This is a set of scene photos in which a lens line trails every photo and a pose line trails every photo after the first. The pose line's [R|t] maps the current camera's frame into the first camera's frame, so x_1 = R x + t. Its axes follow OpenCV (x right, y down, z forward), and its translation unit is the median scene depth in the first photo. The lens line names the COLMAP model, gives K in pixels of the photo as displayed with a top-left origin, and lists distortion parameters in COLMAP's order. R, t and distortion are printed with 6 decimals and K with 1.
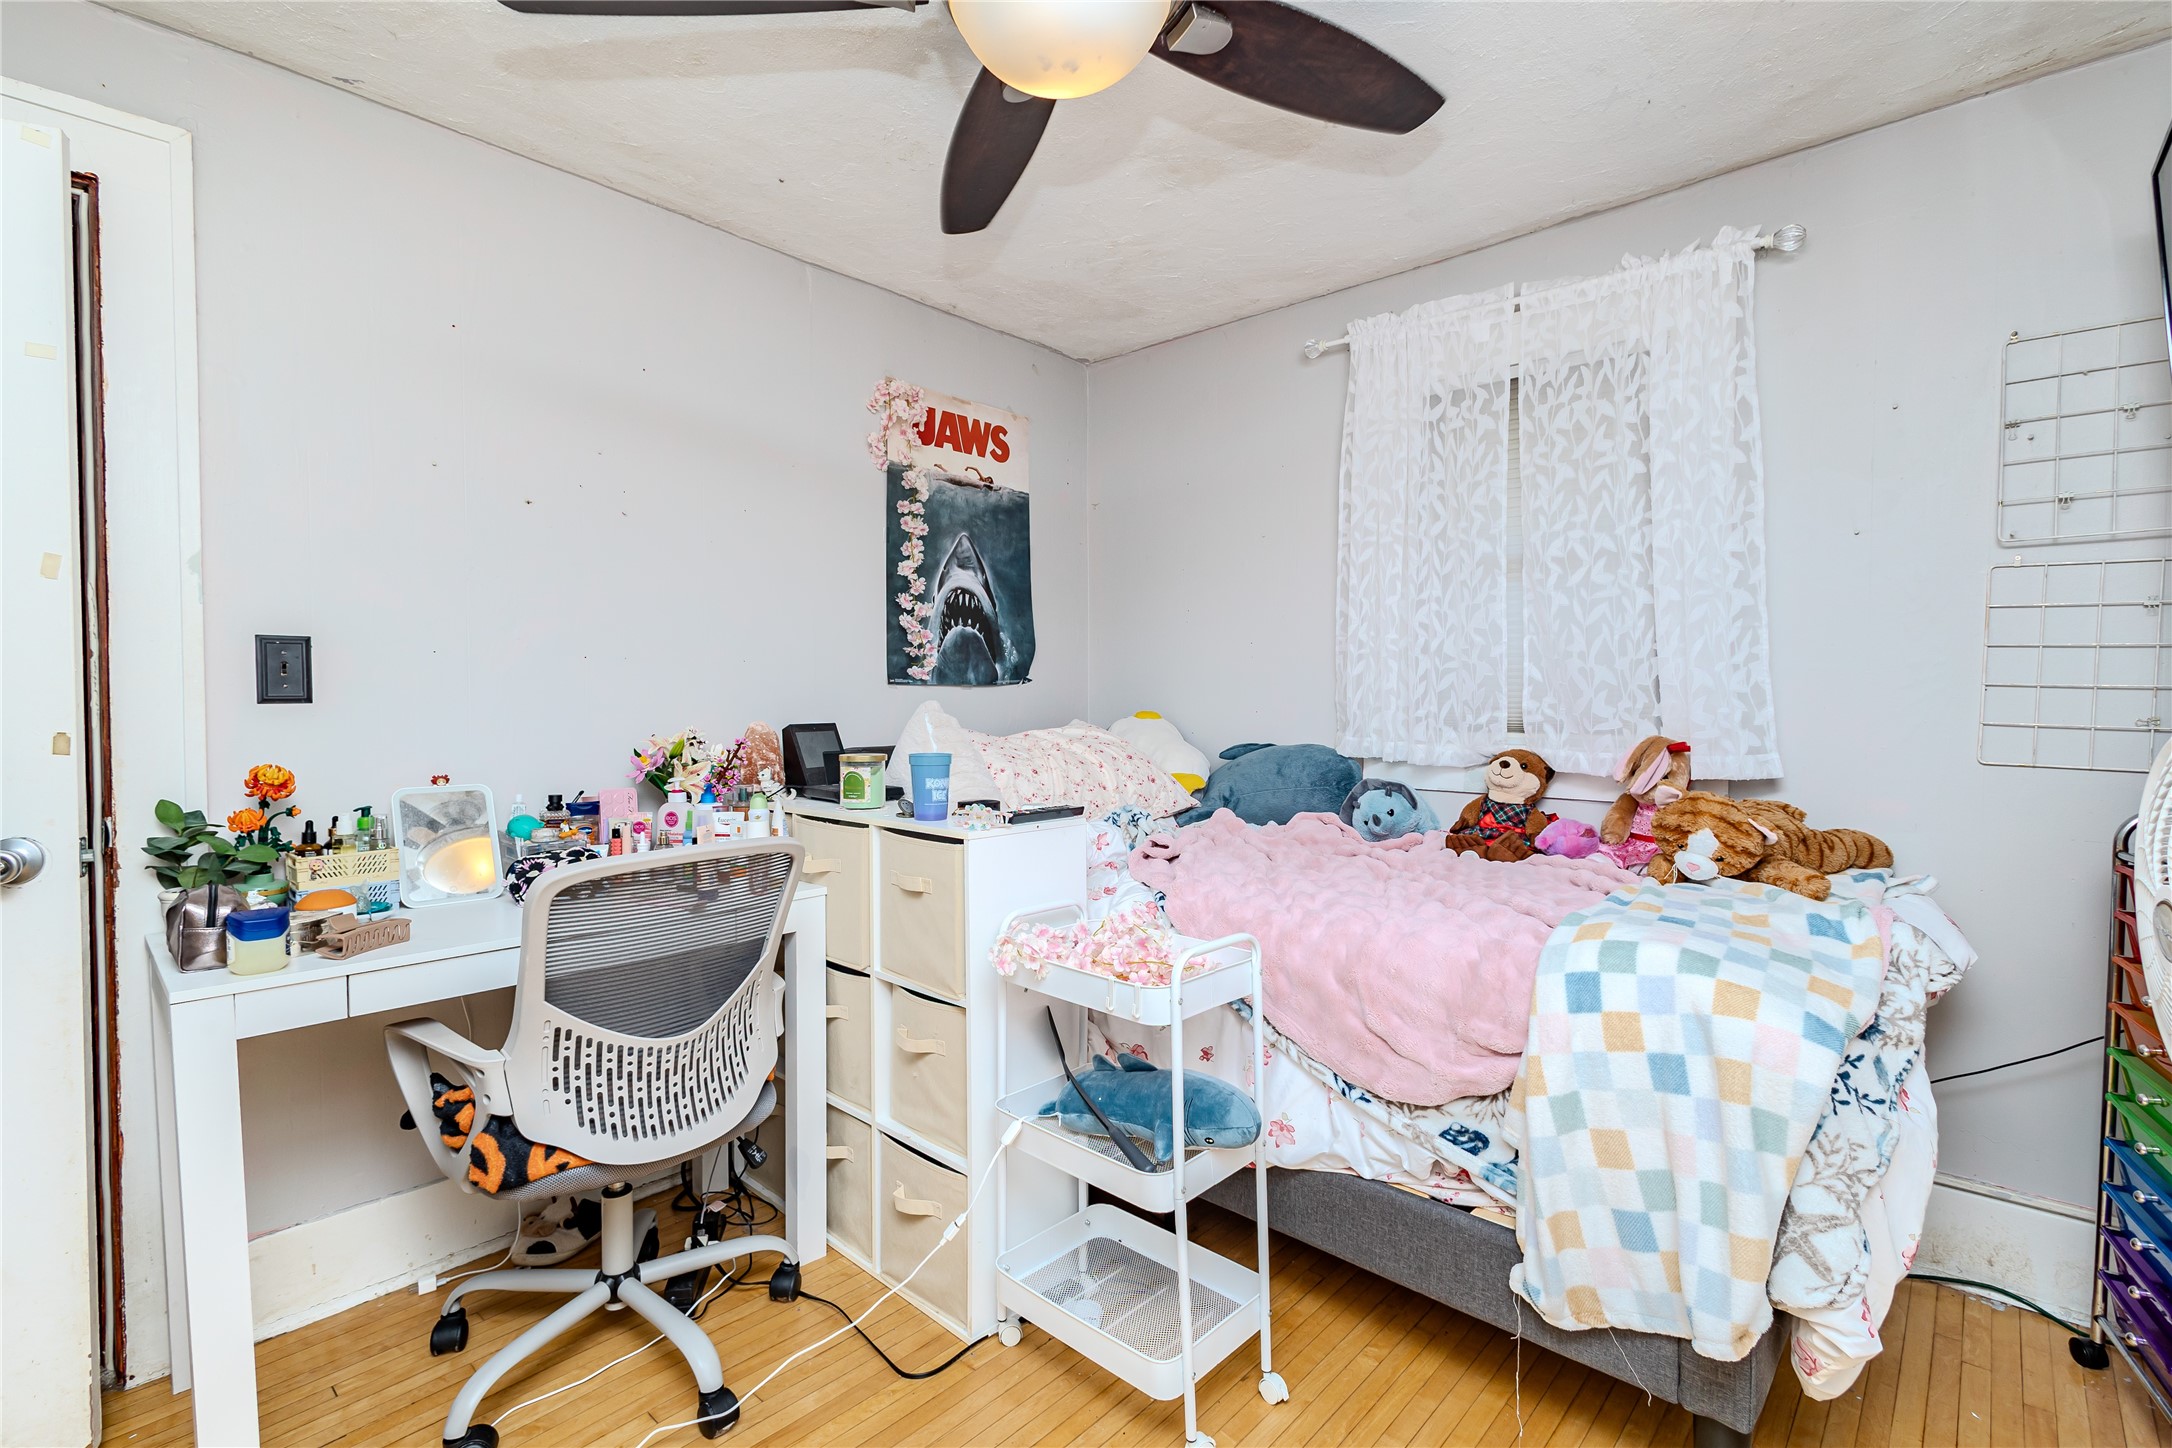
lens RADIAL K [[1005.2, 0, 1087.6], [0, 1005.2, 727.4], [0, 0, 1]] dist [0.011033, -0.003422]
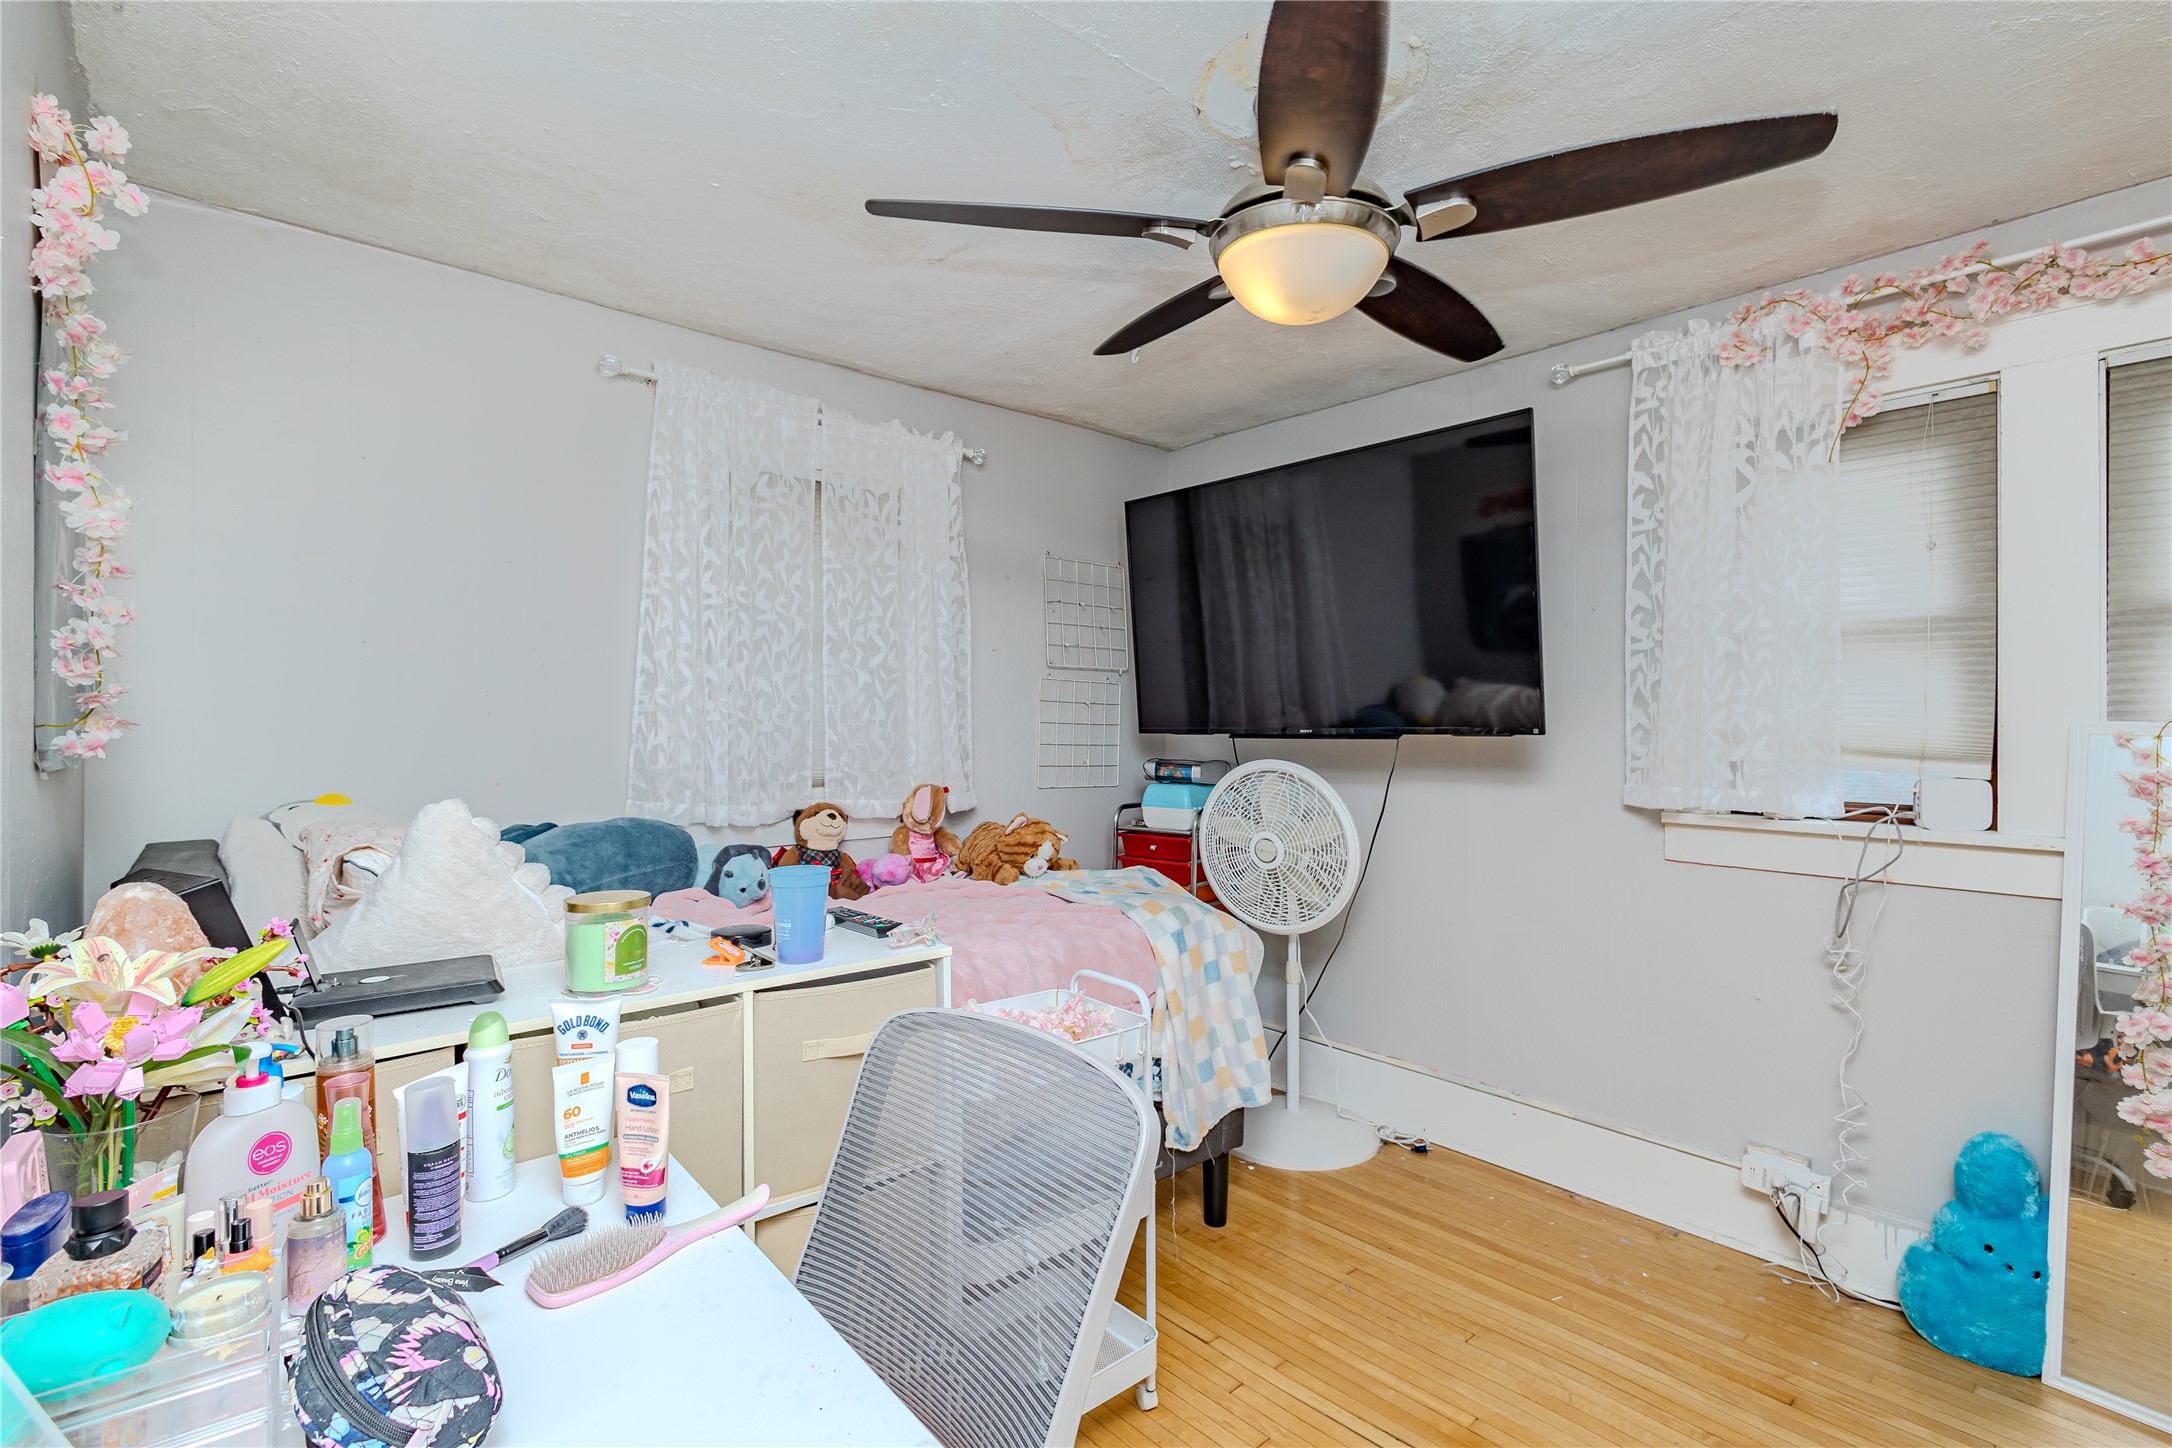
lens RADIAL K [[1005.2, 0, 1089.0], [0, 1005.2, 723.6], [0, 0, 1]] dist [0.011033, -0.003422]
pose [[0.101422, 0.001761, 0.994842, -0.706110], [0.032770, 0.999450, -0.005110, -0.054290], [-0.994304, 0.033119, 0.101308, 0.595052]]
